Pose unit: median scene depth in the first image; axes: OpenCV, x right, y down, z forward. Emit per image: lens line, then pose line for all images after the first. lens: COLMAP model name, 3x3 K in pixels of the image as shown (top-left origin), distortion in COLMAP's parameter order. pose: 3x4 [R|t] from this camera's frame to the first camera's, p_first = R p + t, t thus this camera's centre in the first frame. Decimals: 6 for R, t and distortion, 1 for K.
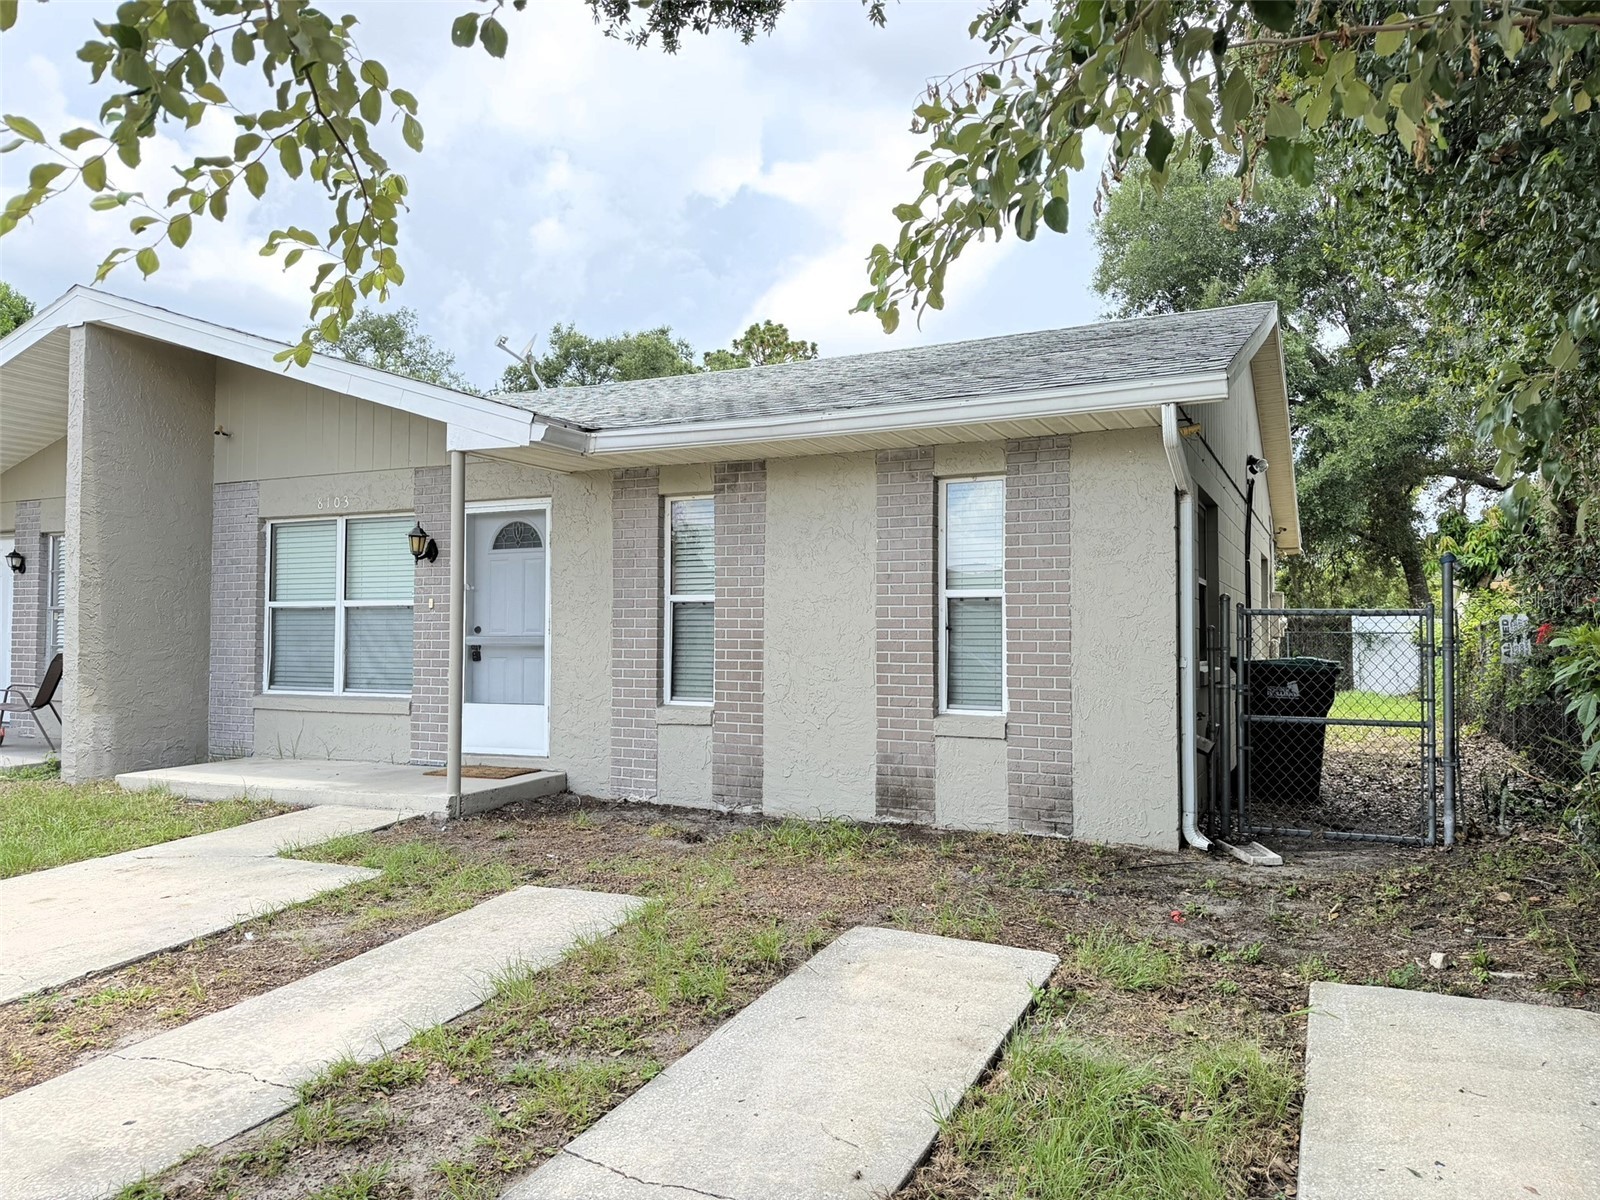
lens RADIAL K [[1114.4, 0, 799.5], [0, 1114.4, 598.4], [0, 0, 1]] dist [0.008477, 0.000805]
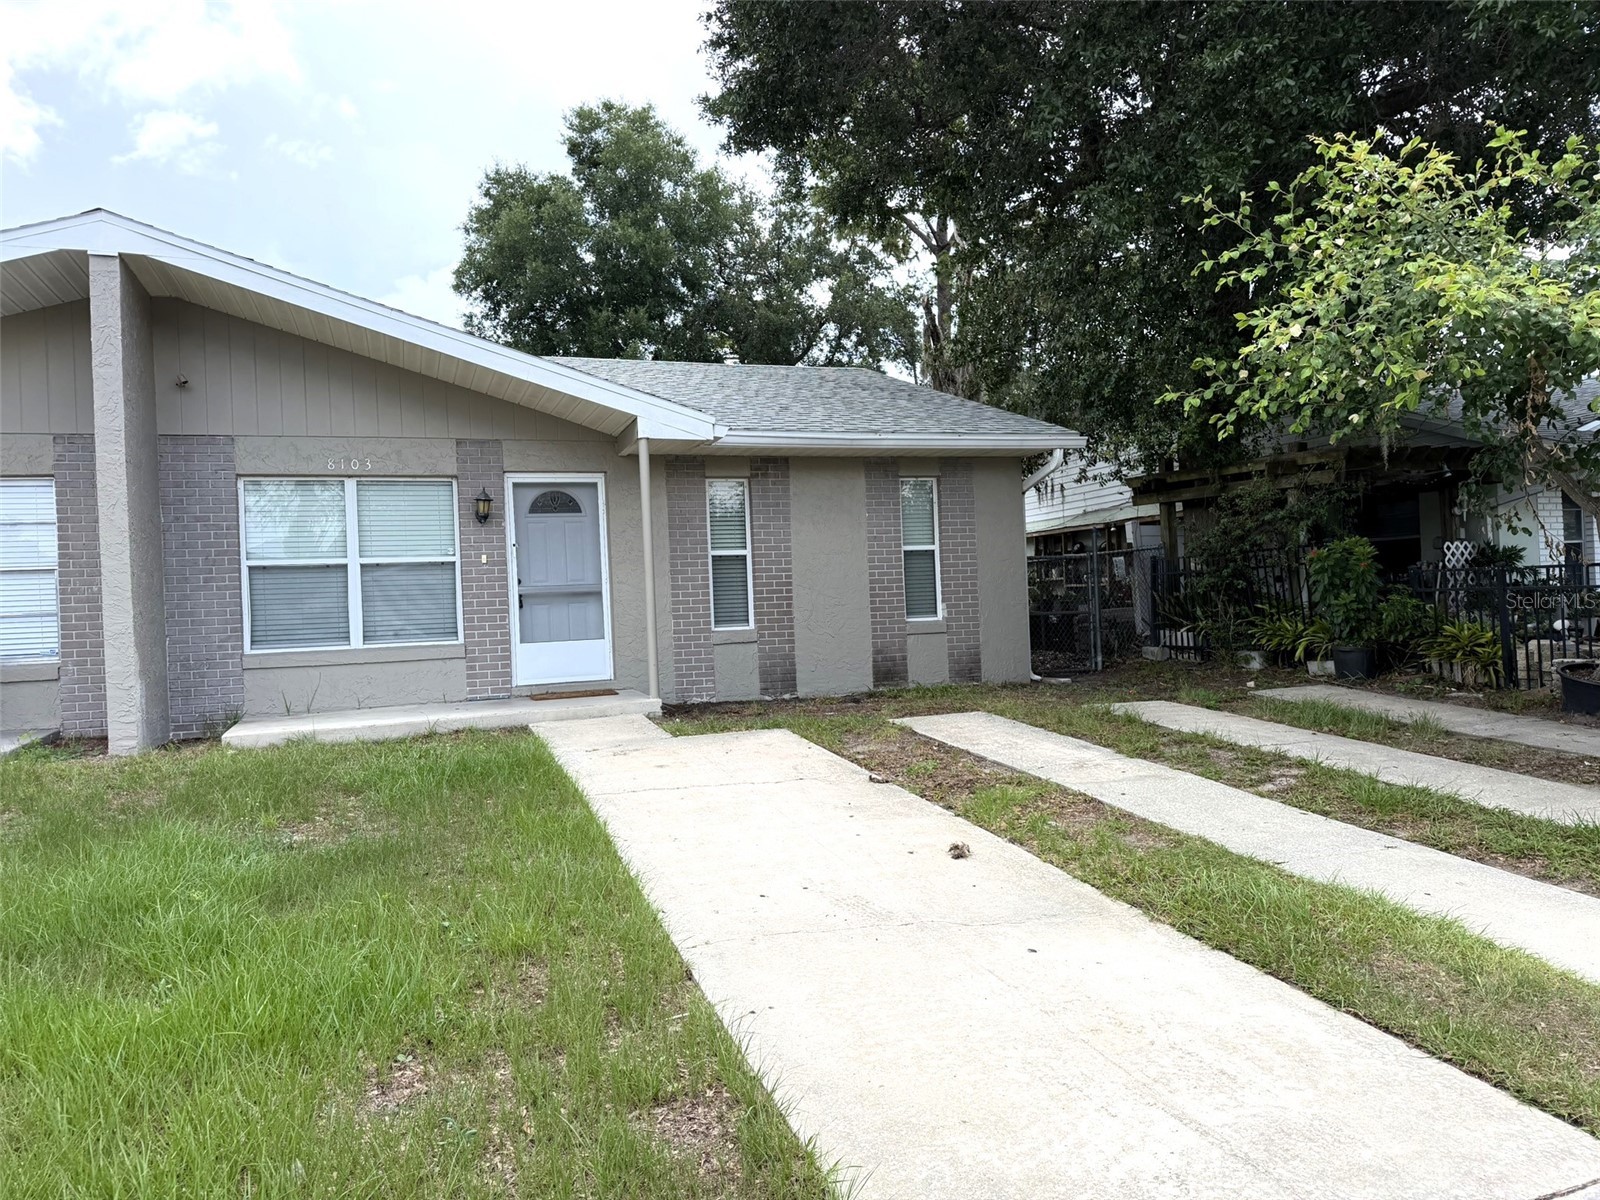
lens RADIAL K [[1114.4, 0, 799.5], [0, 1114.4, 598.4], [0, 0, 1]] dist [0.008477, 0.000805]
pose [[0.707680, -0.030054, 0.705894, -1.048982], [0.013715, 0.999491, 0.028804, 0.018494], [-0.706400, -0.010703, 0.707732, -0.047230]]
